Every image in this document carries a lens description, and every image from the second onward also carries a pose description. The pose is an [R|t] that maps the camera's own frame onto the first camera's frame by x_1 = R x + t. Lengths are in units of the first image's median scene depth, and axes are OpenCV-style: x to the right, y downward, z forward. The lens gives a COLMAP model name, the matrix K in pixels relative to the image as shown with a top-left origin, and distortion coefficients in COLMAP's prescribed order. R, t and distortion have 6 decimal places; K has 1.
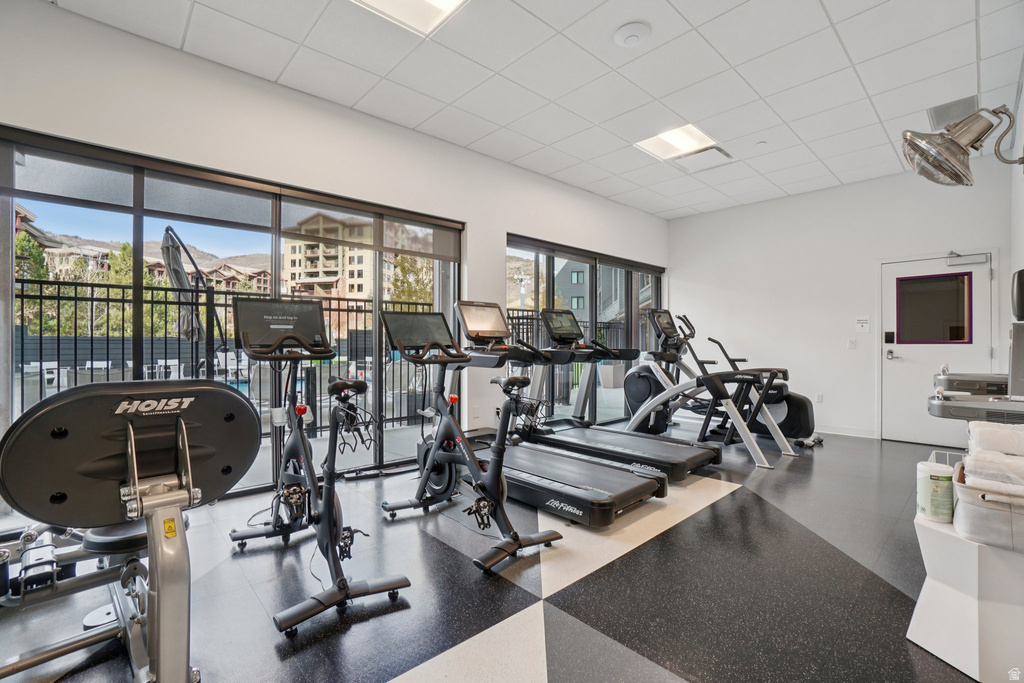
lens RADIAL K [[443.7, 0, 468.6], [0, 443.7, 342.5], [0, 0, 1]] dist [-0.103891, 0.018913]
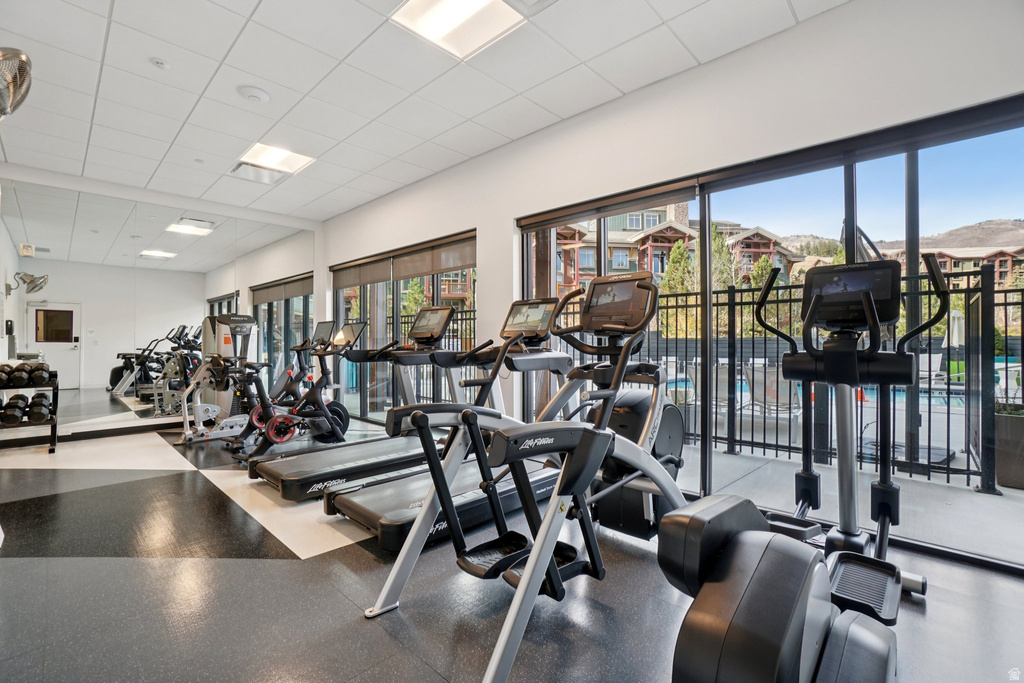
lens RADIAL K [[450.5, 0, 501.7], [0, 450.5, 341.4], [0, 0, 1]] dist [-0.052672, 0.020295]
pose [[0.103349, -0.001076, -0.994645, 0.465730], [0.002752, 0.999996, -0.000796, -0.001653], [0.994641, -0.002655, 0.103351, 0.420809]]
